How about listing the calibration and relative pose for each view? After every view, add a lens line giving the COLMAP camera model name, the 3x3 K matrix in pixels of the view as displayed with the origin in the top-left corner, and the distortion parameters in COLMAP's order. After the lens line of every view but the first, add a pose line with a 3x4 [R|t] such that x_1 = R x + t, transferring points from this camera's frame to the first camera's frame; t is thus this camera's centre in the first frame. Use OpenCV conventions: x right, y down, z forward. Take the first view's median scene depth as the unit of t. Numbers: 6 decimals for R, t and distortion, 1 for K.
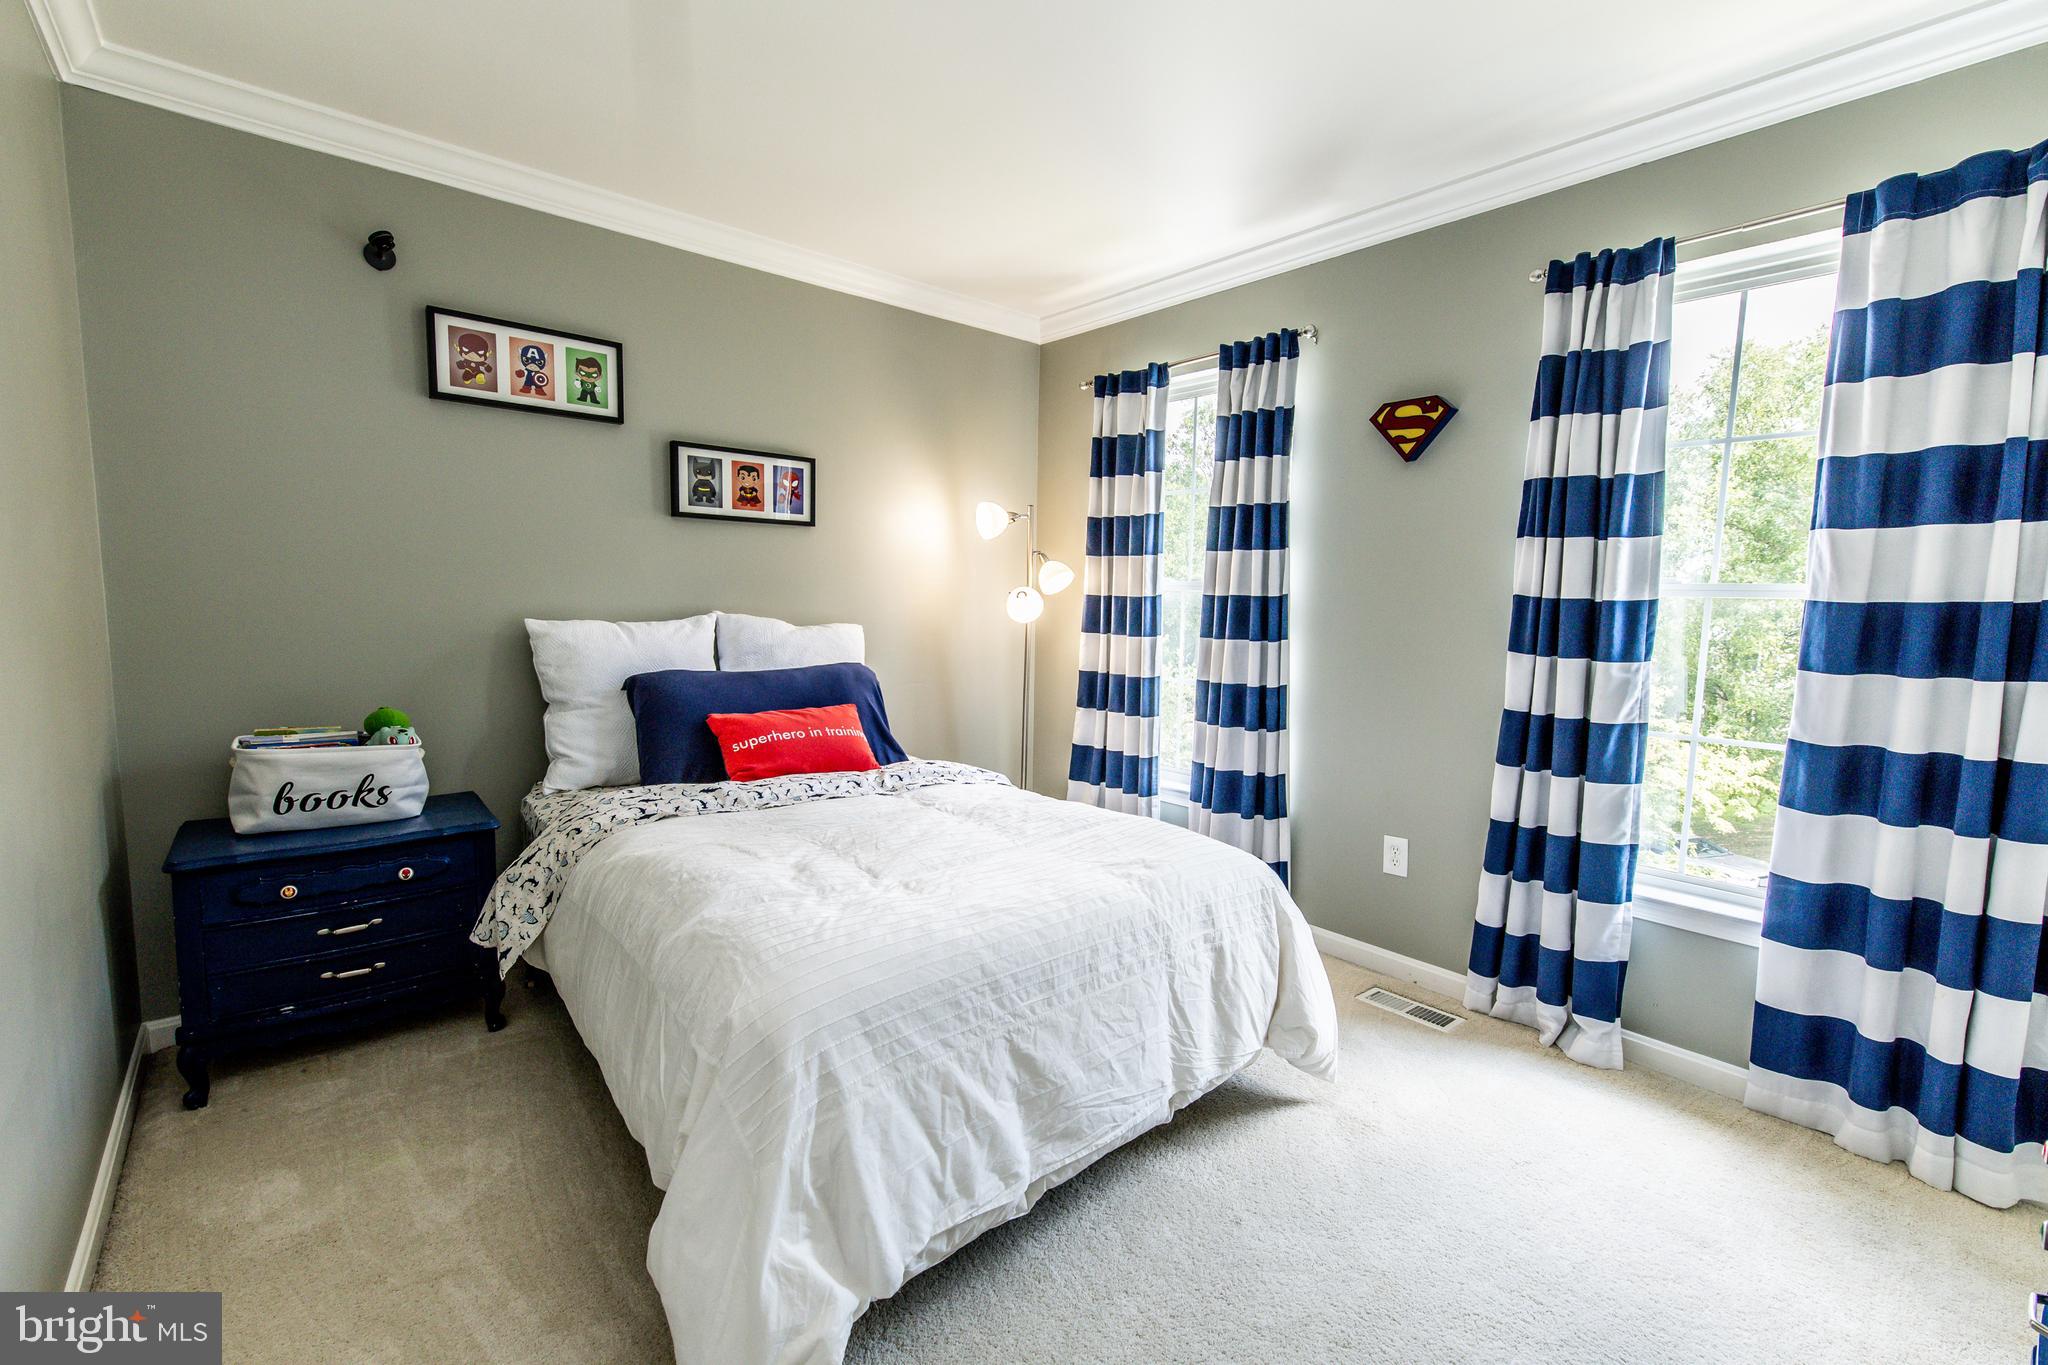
lens RADIAL K [[950.3, 0, 1024.0], [0, 950.3, 682.5], [0, 0, 1]] dist [0.020104, -0.014871]
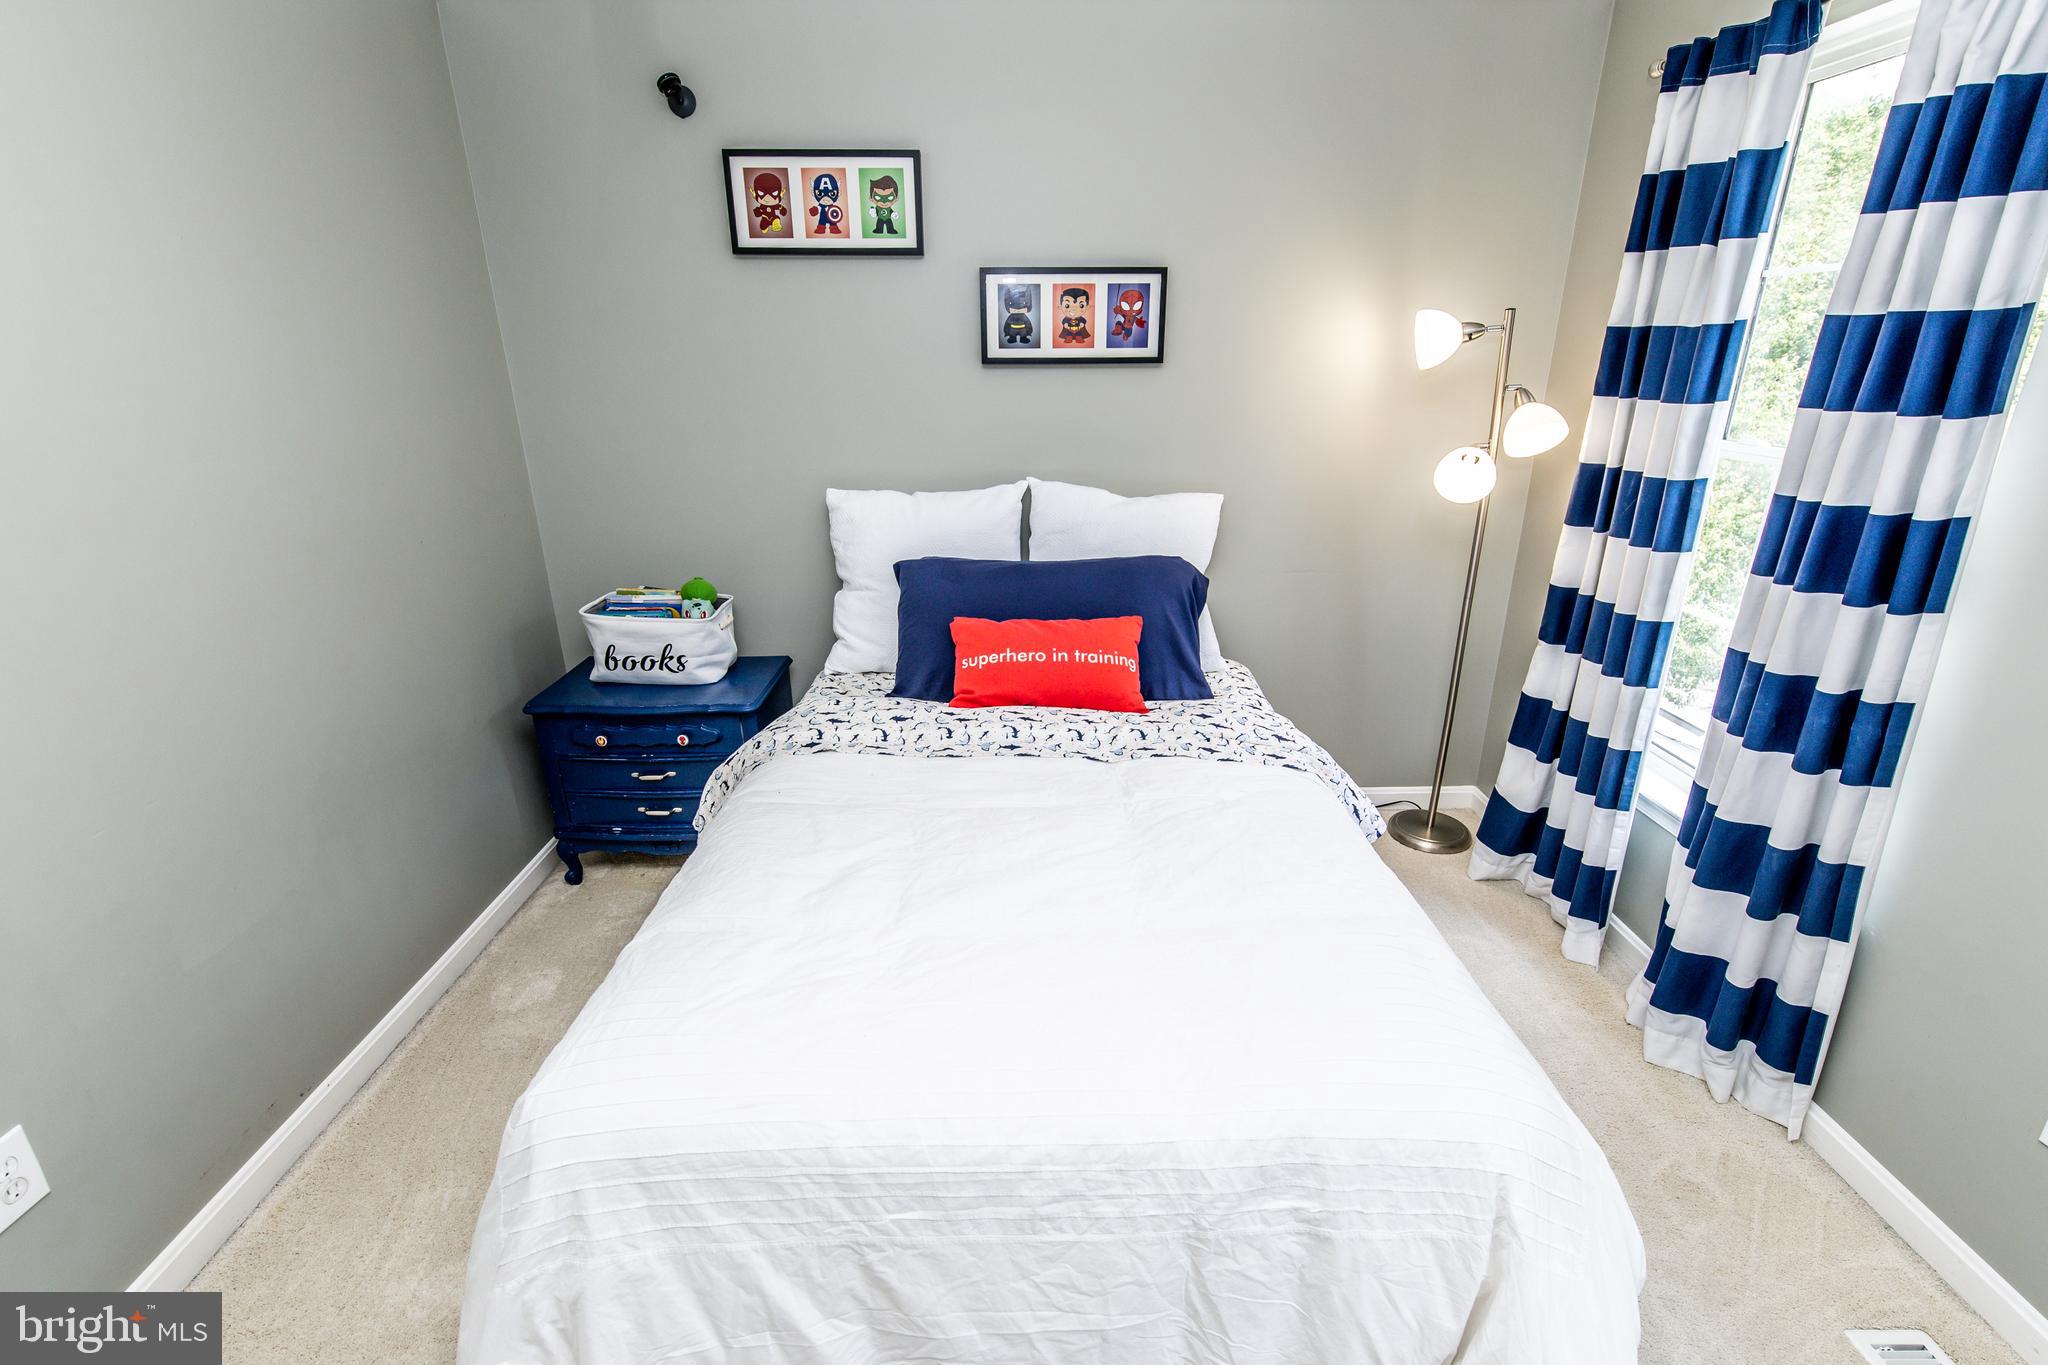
lens RADIAL K [[950.3, 0, 1024.0], [0, 950.3, 682.5], [0, 0, 1]] dist [0.020104, -0.014871]
pose [[0.753085, 0.197946, -0.627439, 0.256406], [-0.032476, 0.963688, 0.265048, -0.132562], [0.657121, -0.179227, 0.732168, 0.370659]]
